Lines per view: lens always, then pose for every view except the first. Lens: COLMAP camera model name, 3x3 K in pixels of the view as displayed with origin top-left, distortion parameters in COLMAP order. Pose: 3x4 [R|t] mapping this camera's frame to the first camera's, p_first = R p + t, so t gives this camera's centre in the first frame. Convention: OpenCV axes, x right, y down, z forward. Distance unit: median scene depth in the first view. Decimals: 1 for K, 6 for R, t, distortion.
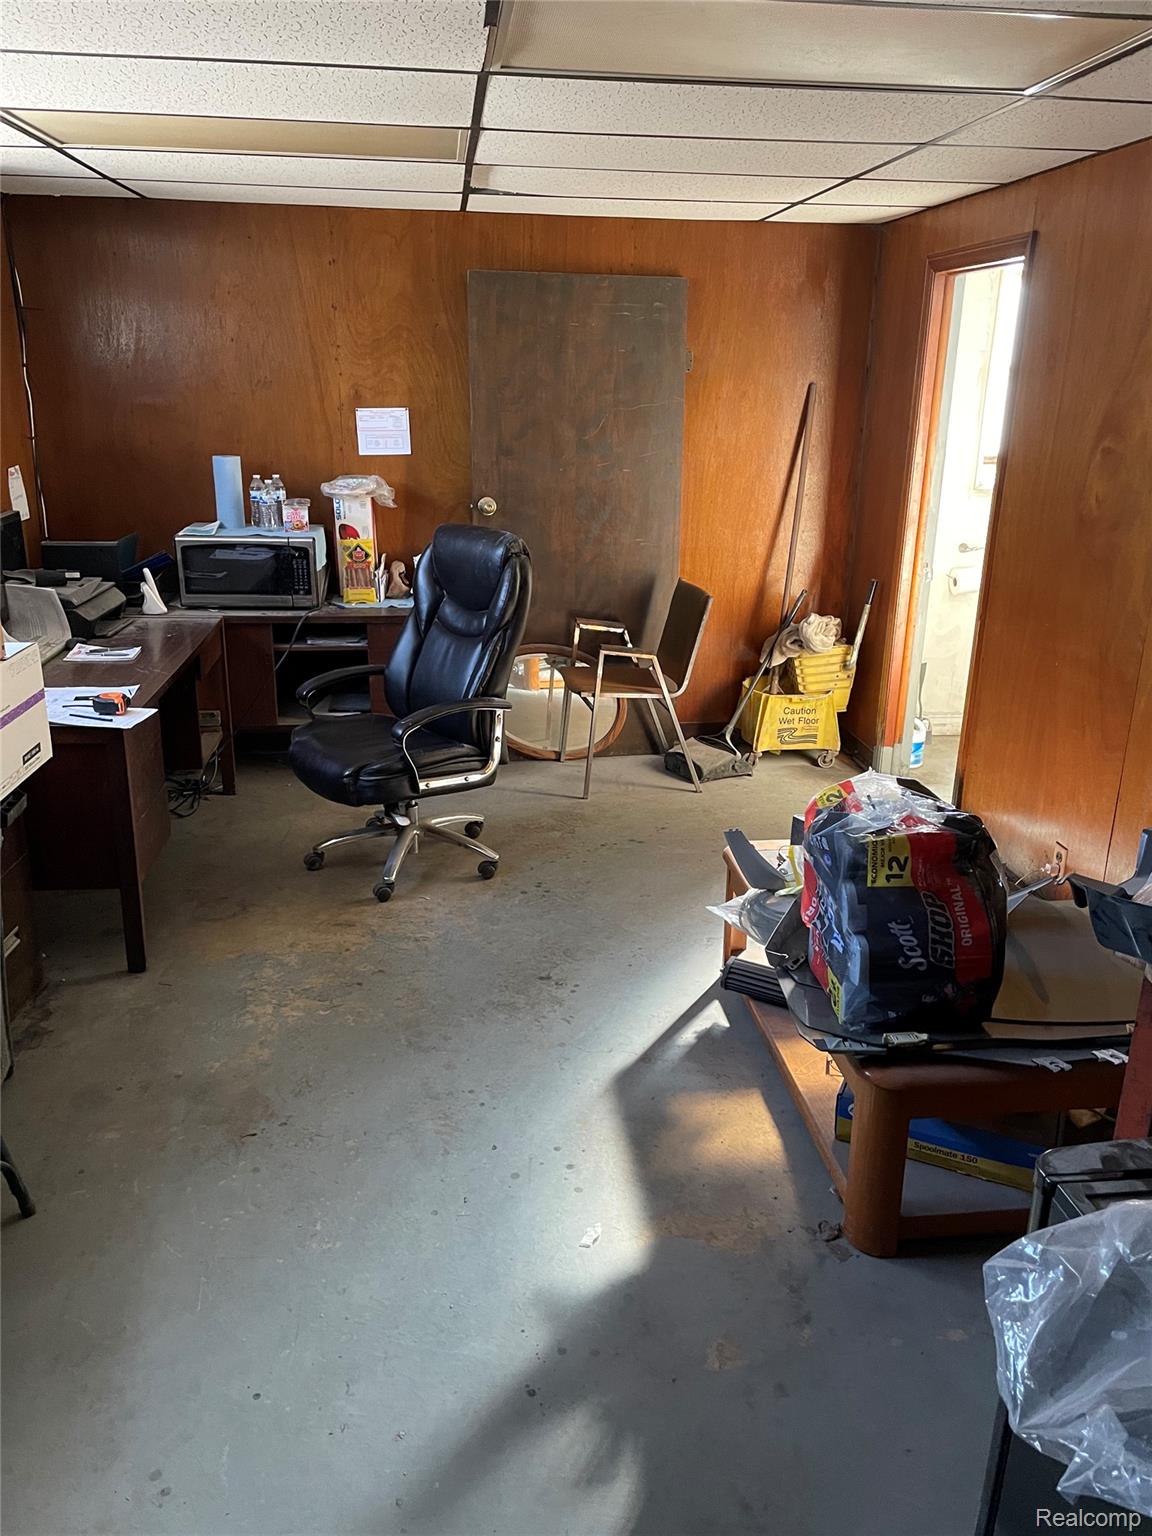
lens RADIAL K [[1152.3, 0, 574.5], [0, 1152.3, 773.6], [0, 0, 1]] dist [0.096041, -0.125390]
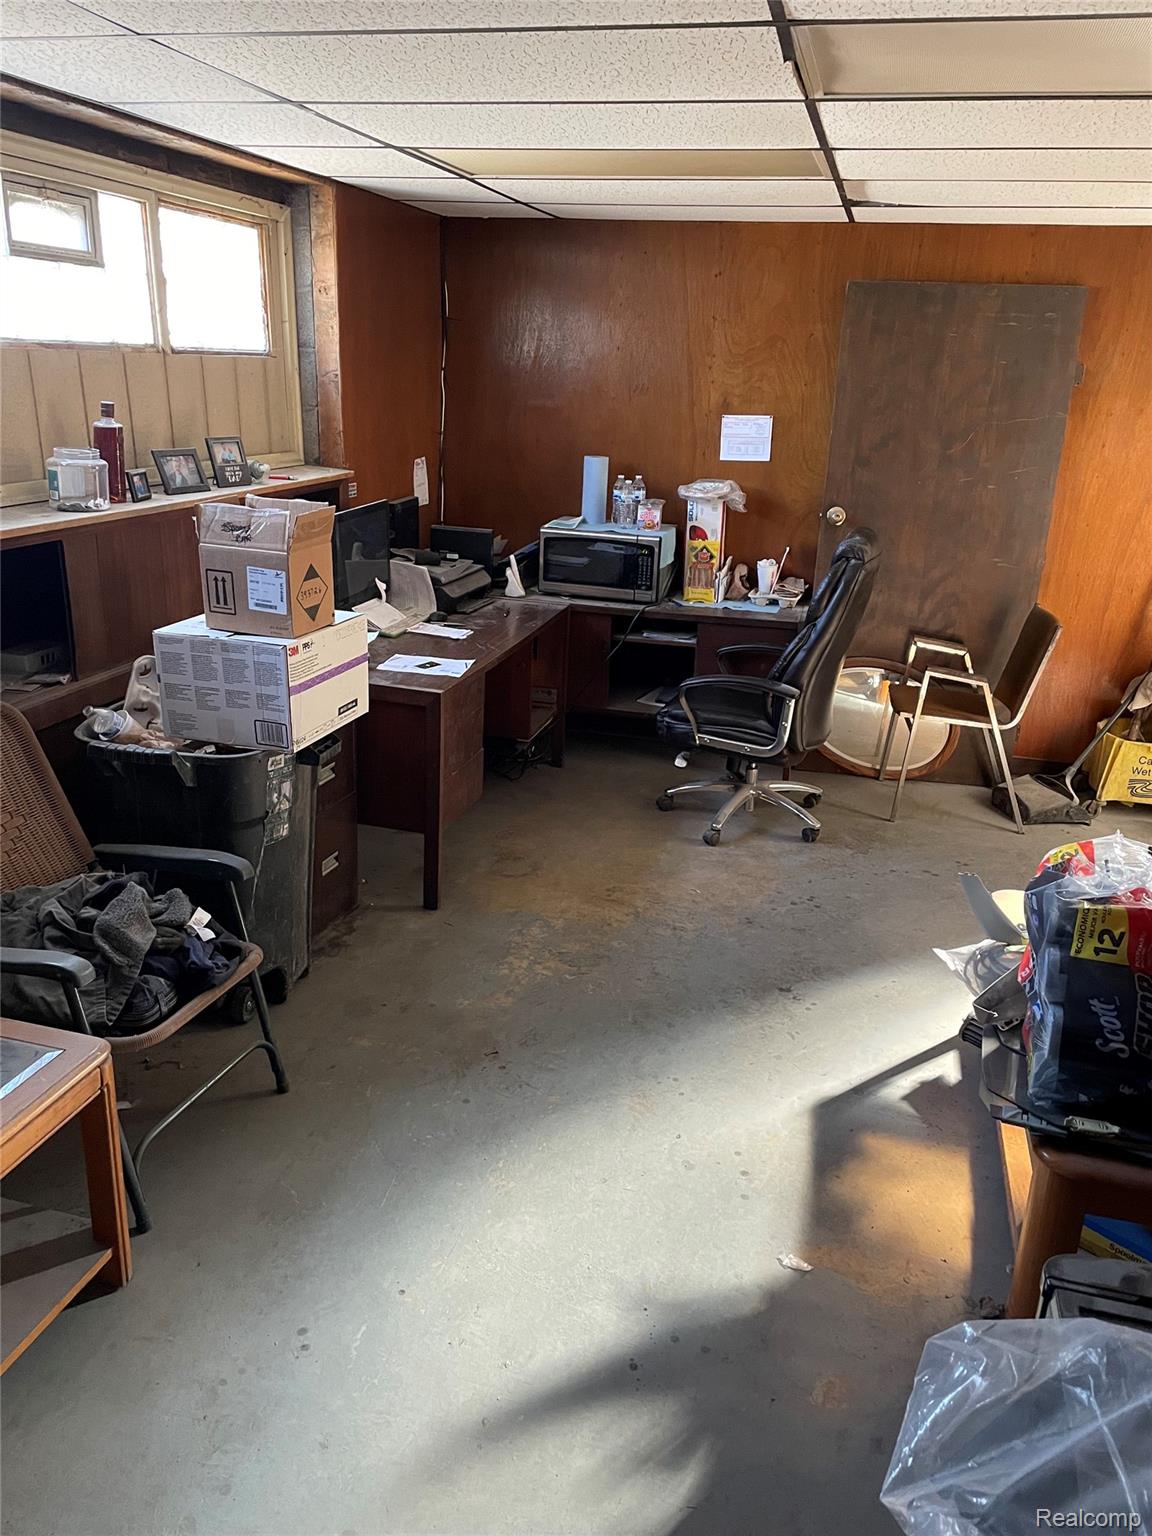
lens RADIAL K [[1152.3, 0, 589.2], [0, 1152.3, 766.7], [0, 0, 1]] dist [0.096041, -0.125390]
pose [[0.931395, 0.138116, -0.336790, 0.100409], [-0.138911, 0.990064, 0.021864, -0.010361], [0.336464, 0.026420, 0.941326, -0.007532]]
